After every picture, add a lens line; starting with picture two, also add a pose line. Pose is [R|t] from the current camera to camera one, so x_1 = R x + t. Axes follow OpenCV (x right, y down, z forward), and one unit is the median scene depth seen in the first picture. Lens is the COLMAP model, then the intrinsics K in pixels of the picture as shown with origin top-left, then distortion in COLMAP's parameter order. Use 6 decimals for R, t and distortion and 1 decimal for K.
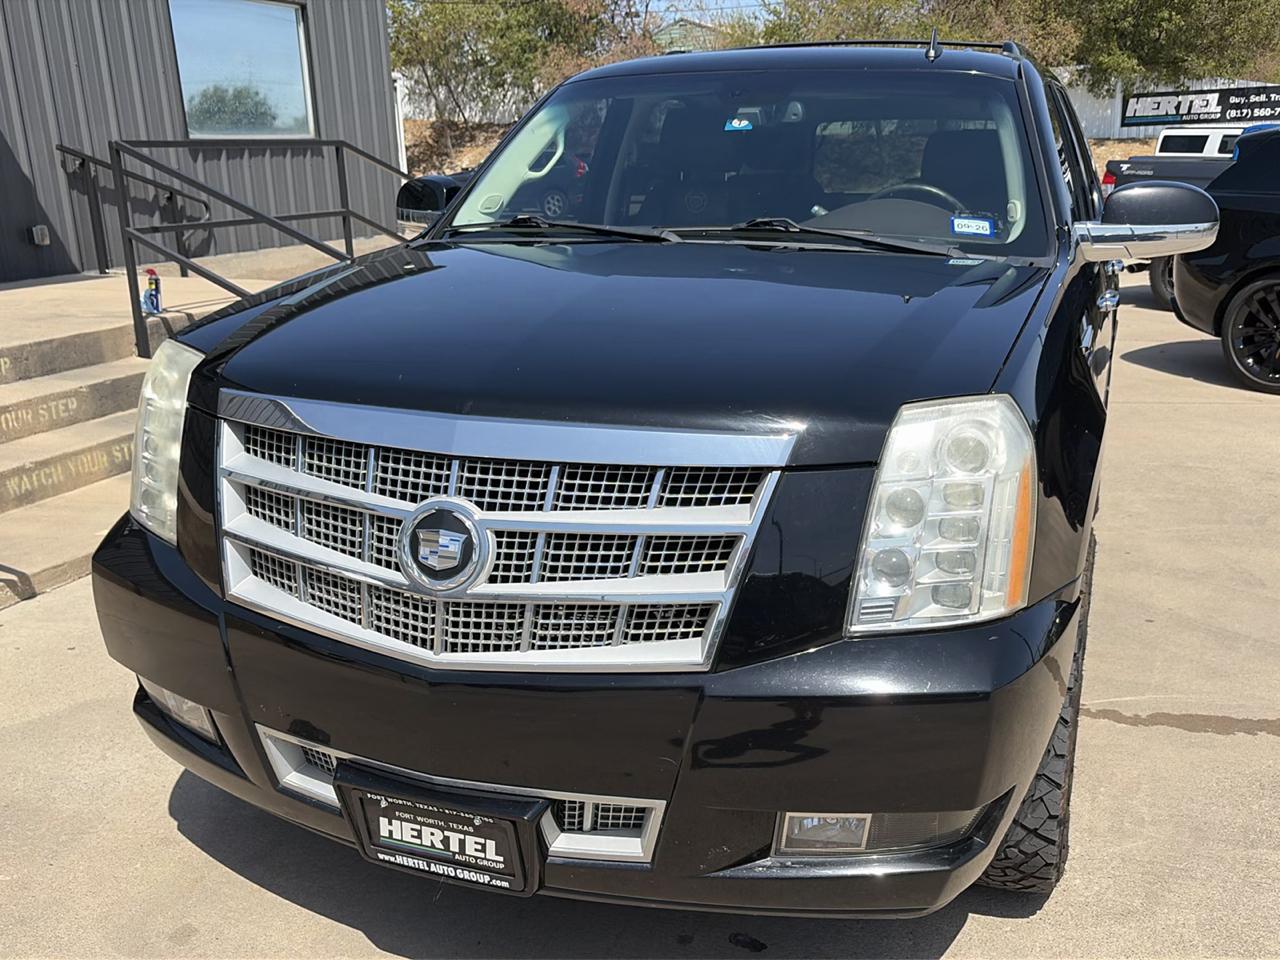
lens RADIAL K [[1246.9, 0, 642.5], [0, 1246.9, 477.7], [0, 0, 1]] dist [0.016337, 0.000000]
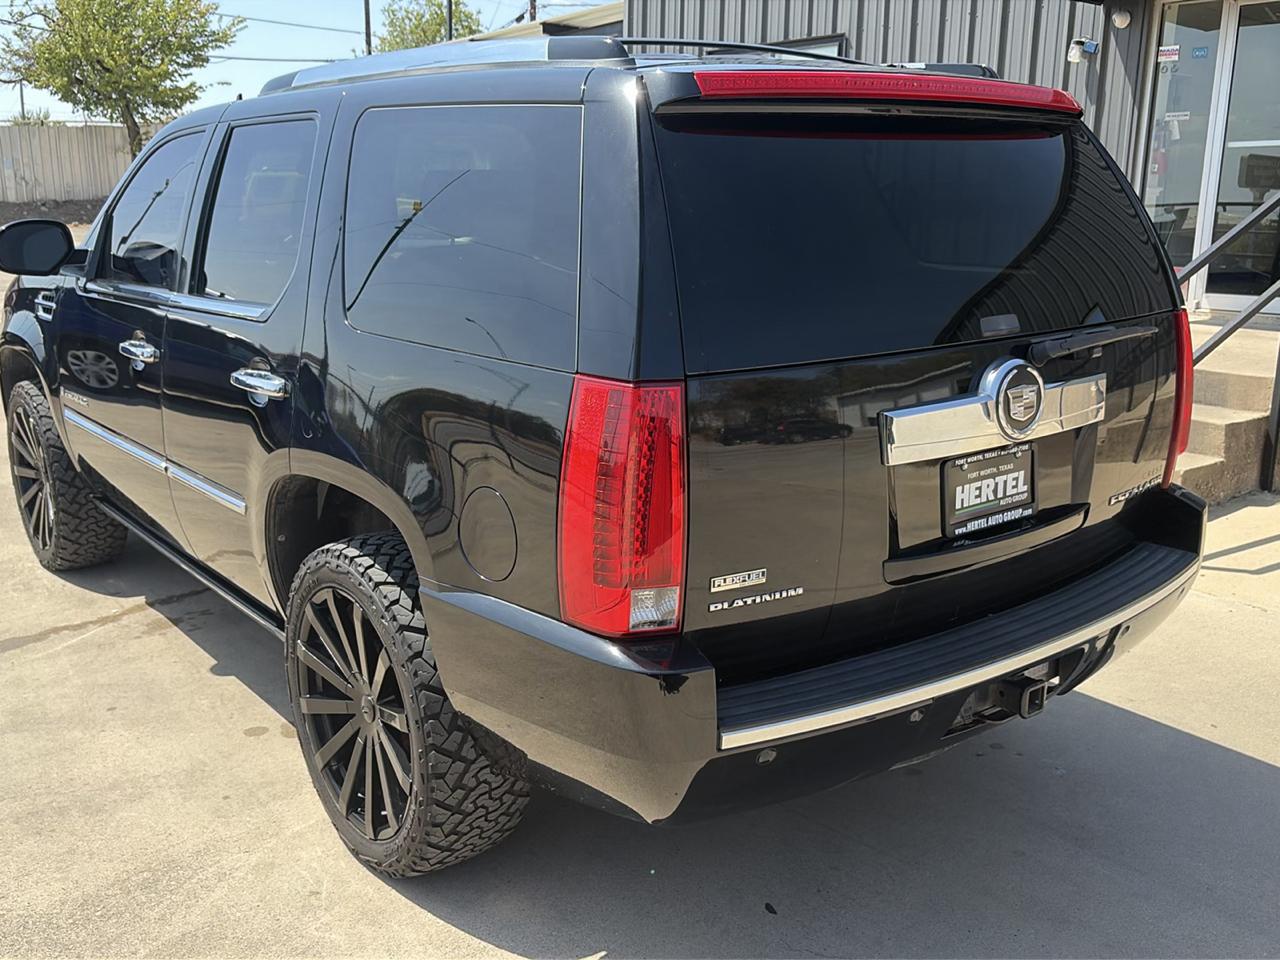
lens RADIAL K [[1246.9, 0, 646.1], [0, 1246.9, 482.5], [0, 0, 1]] dist [0.016337, 0.000000]
pose [[-0.513273, 0.210250, -0.832073, 1.529867], [-0.214363, 0.907390, 0.361513, -0.743104], [0.831023, 0.363921, -0.420669, 2.707822]]
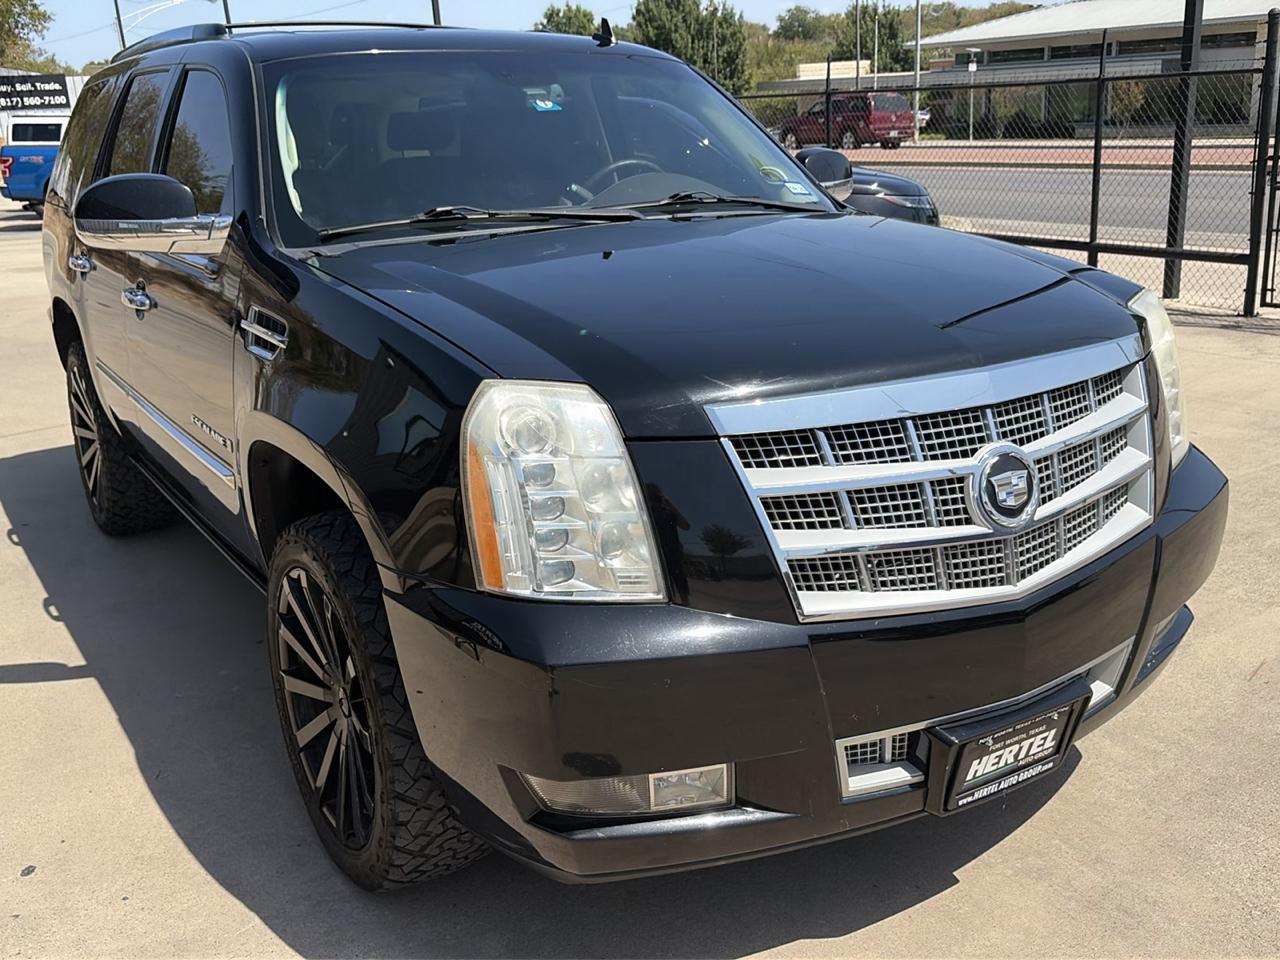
lens RADIAL K [[1246.9, 0, 649.0], [0, 1246.9, 482.2], [0, 0, 1]] dist [0.016337, 0.000000]
pose [[0.594762, -0.234552, 0.768924, -0.941413], [0.225972, 0.966703, 0.120093, -0.119904], [-0.771489, 0.102329, 0.627960, 0.441001]]
